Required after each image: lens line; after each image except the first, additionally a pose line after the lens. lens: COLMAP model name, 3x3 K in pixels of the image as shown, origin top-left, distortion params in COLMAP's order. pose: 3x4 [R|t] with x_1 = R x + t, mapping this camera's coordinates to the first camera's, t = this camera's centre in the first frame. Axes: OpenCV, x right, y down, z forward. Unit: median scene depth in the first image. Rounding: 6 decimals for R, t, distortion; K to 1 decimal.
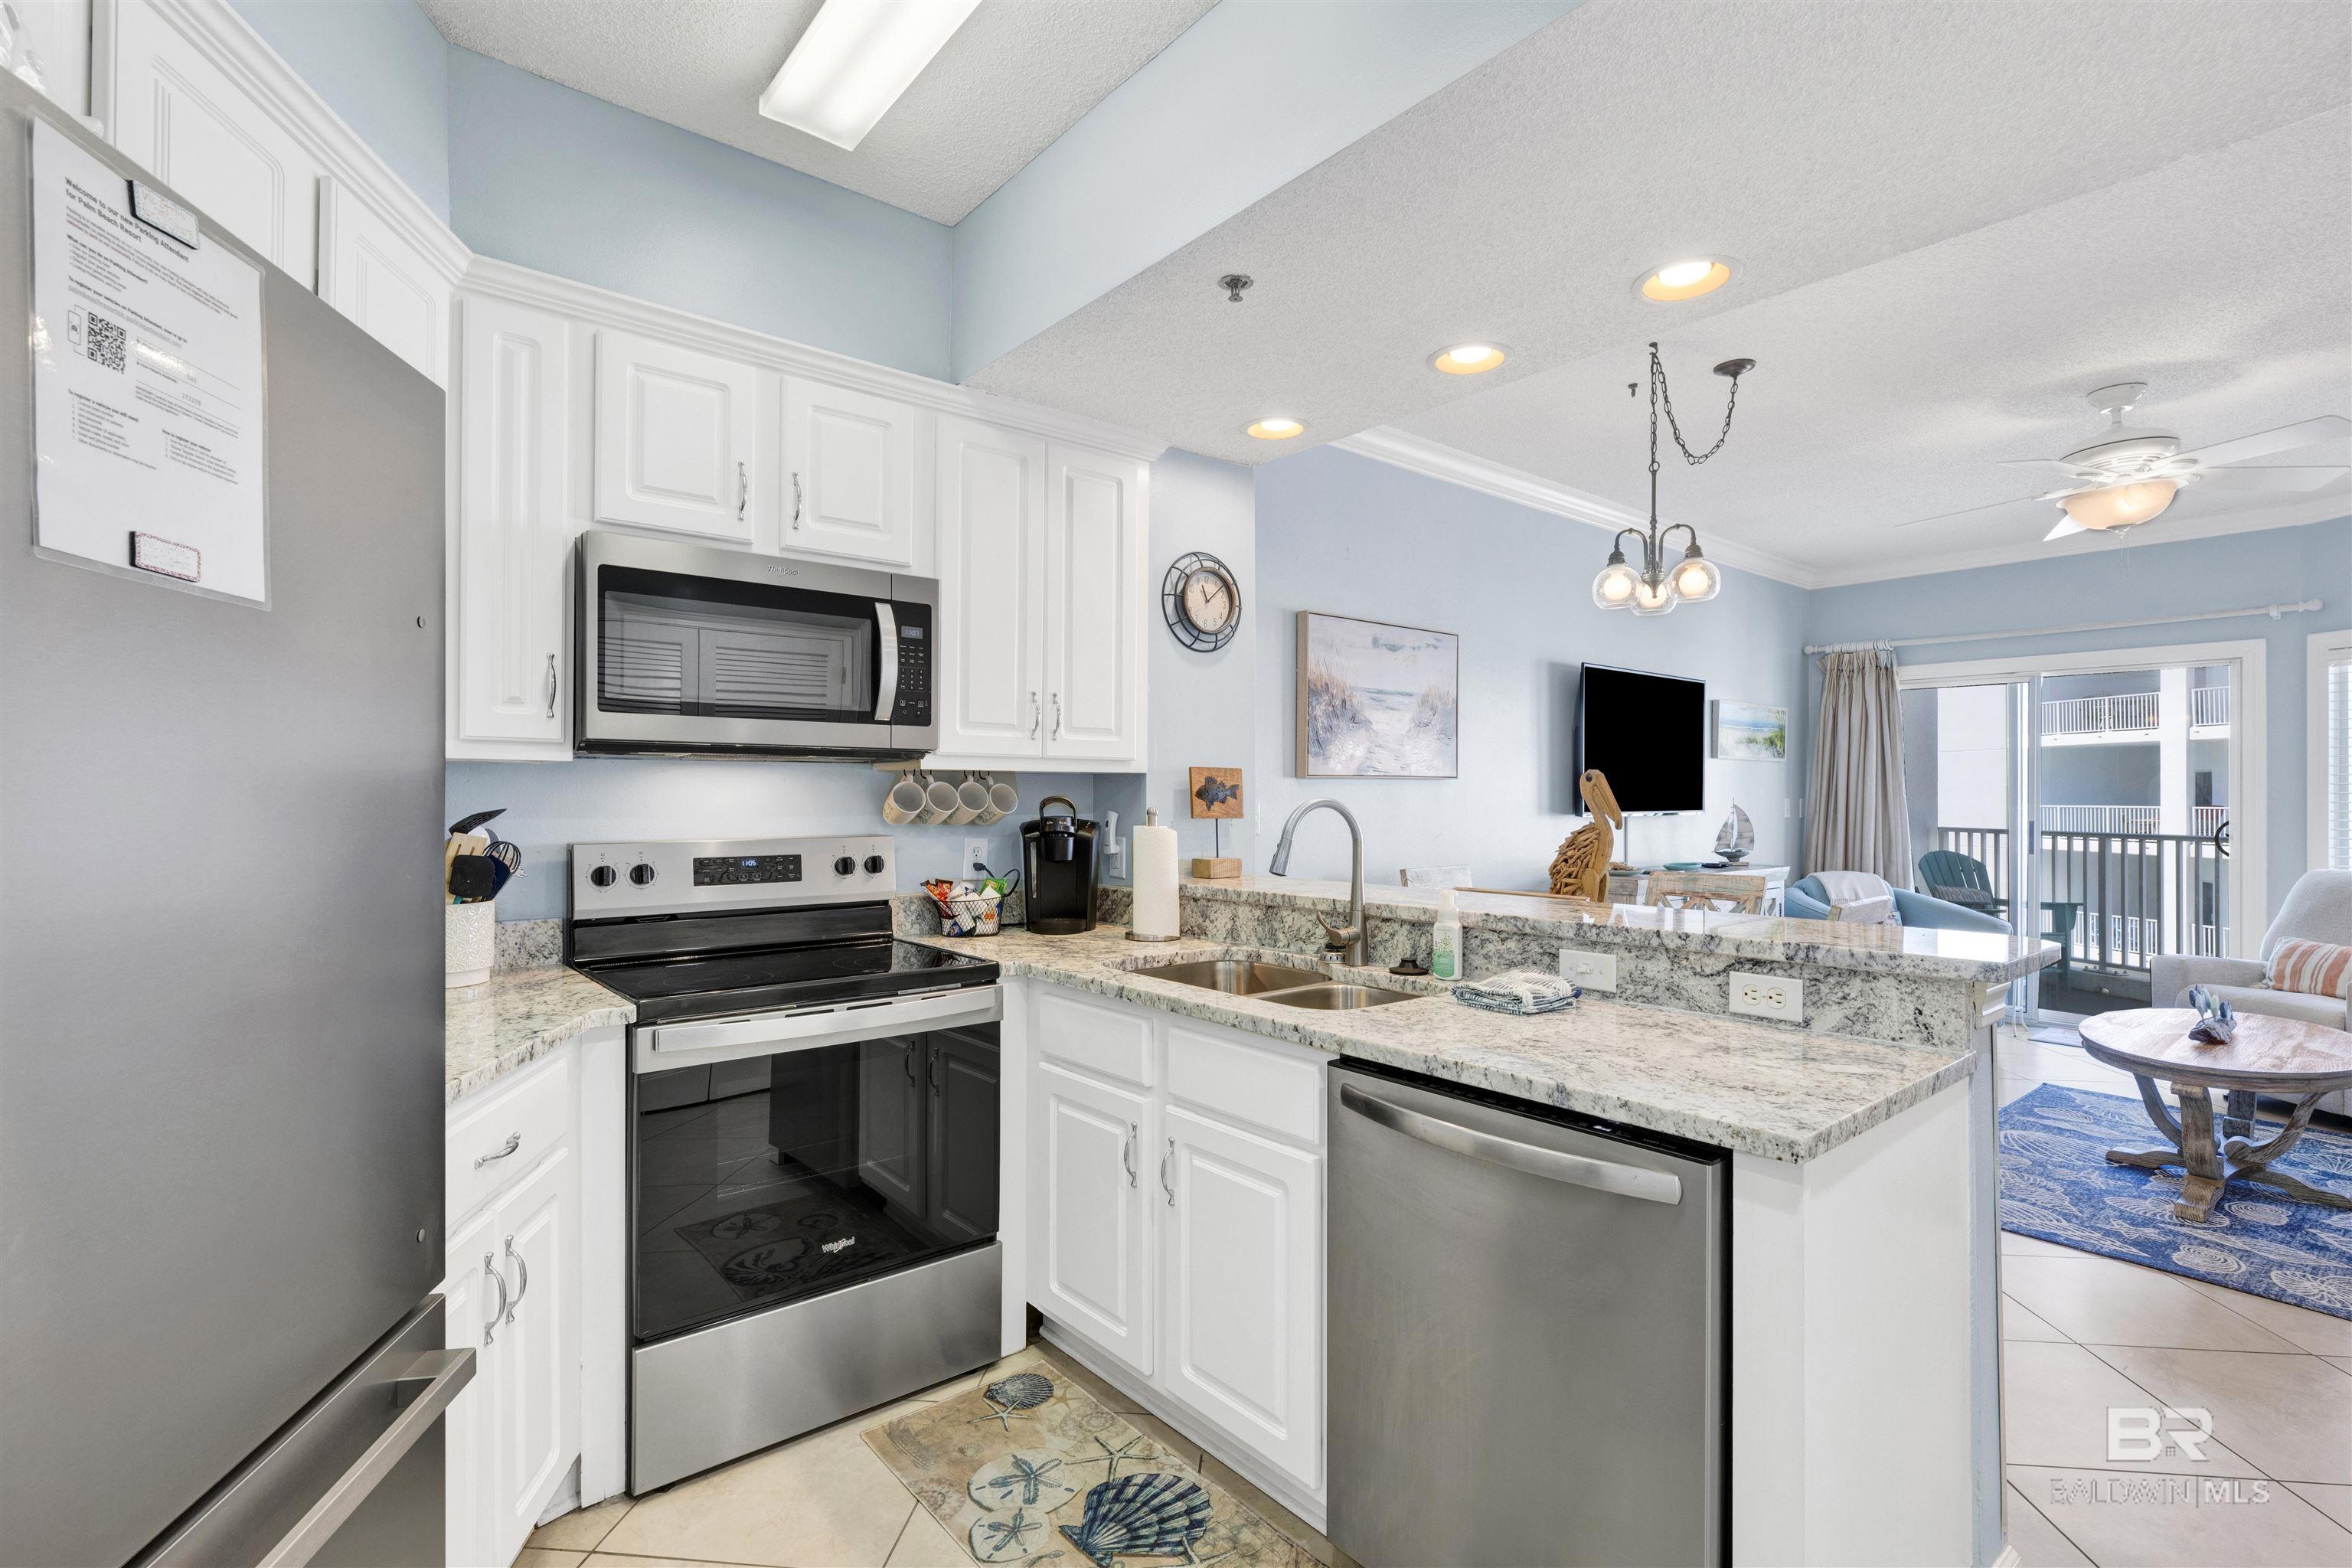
lens RADIAL K [[1064.9, 0, 1173.4], [0, 1064.9, 798.5], [0, 0, 1]] dist [-0.003314, -0.000081]
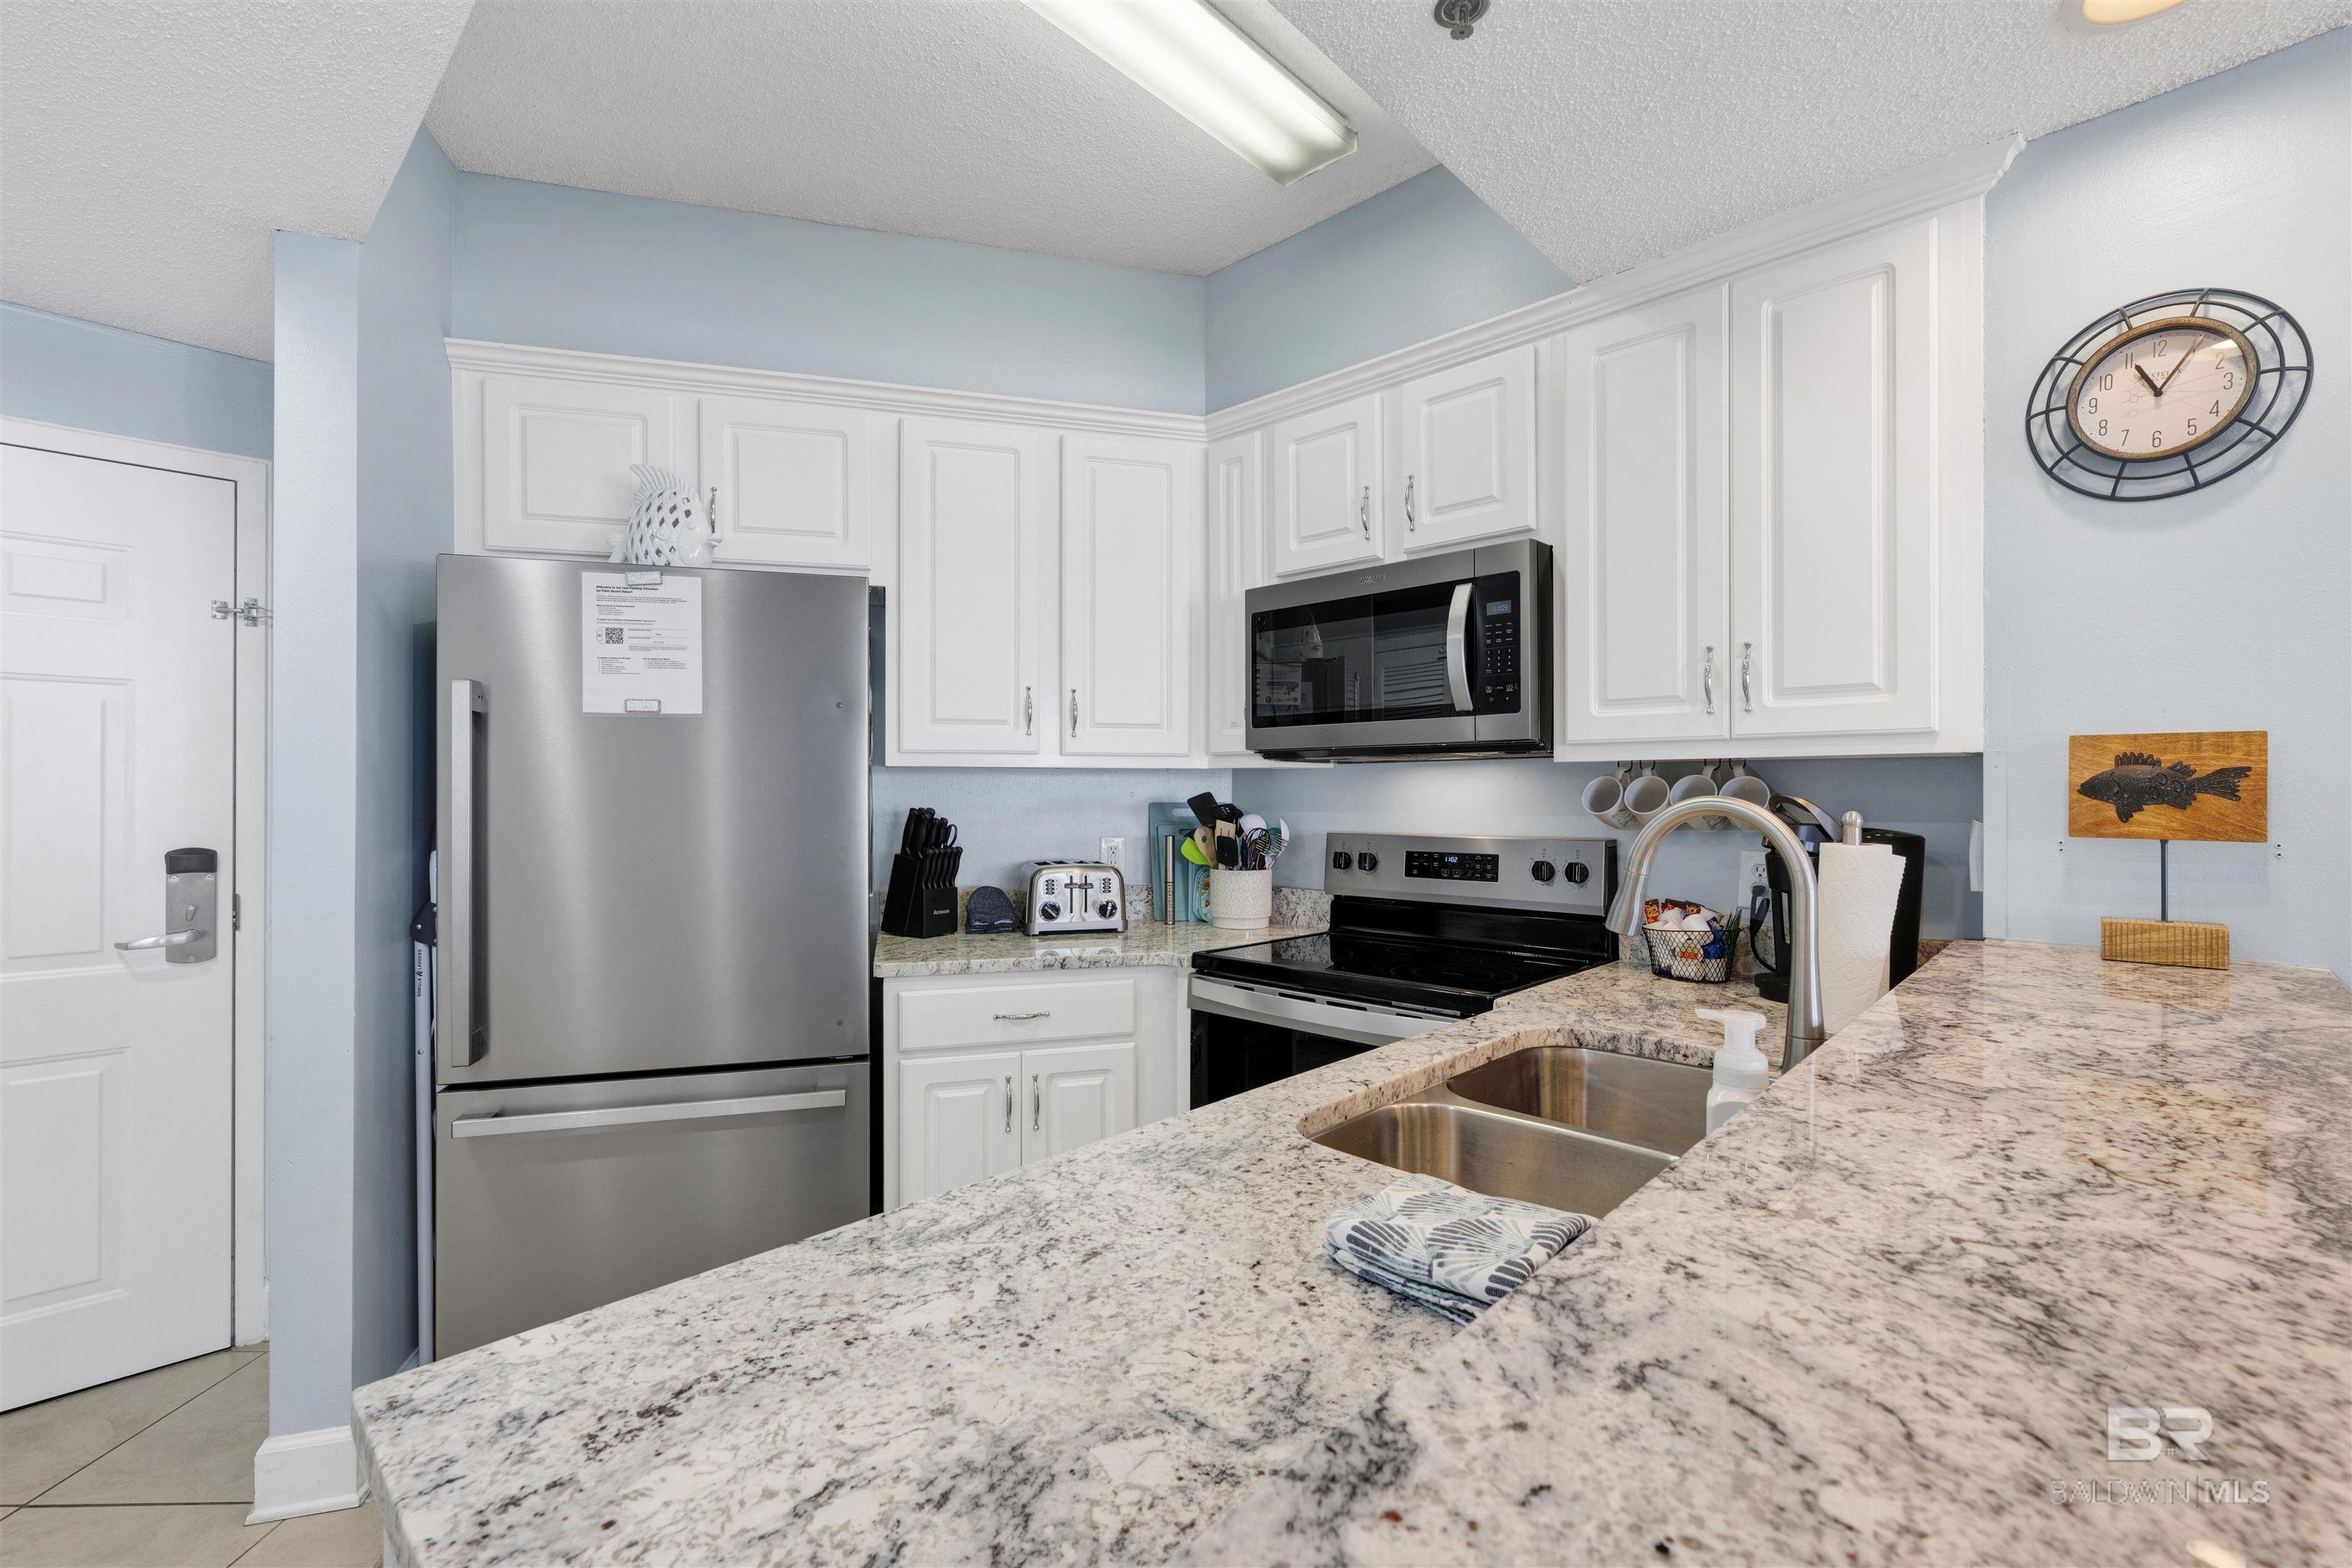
lens RADIAL K [[1009.6, 0, 1179.3], [0, 1009.6, 790.2], [0, 0, 1]] dist [-0.000365, 0.000167]
pose [[0.127592, -0.004740, -0.991815, 0.464780], [-0.001210, 0.999987, -0.004934, -0.000749], [0.991826, 0.001829, 0.127584, 0.536152]]
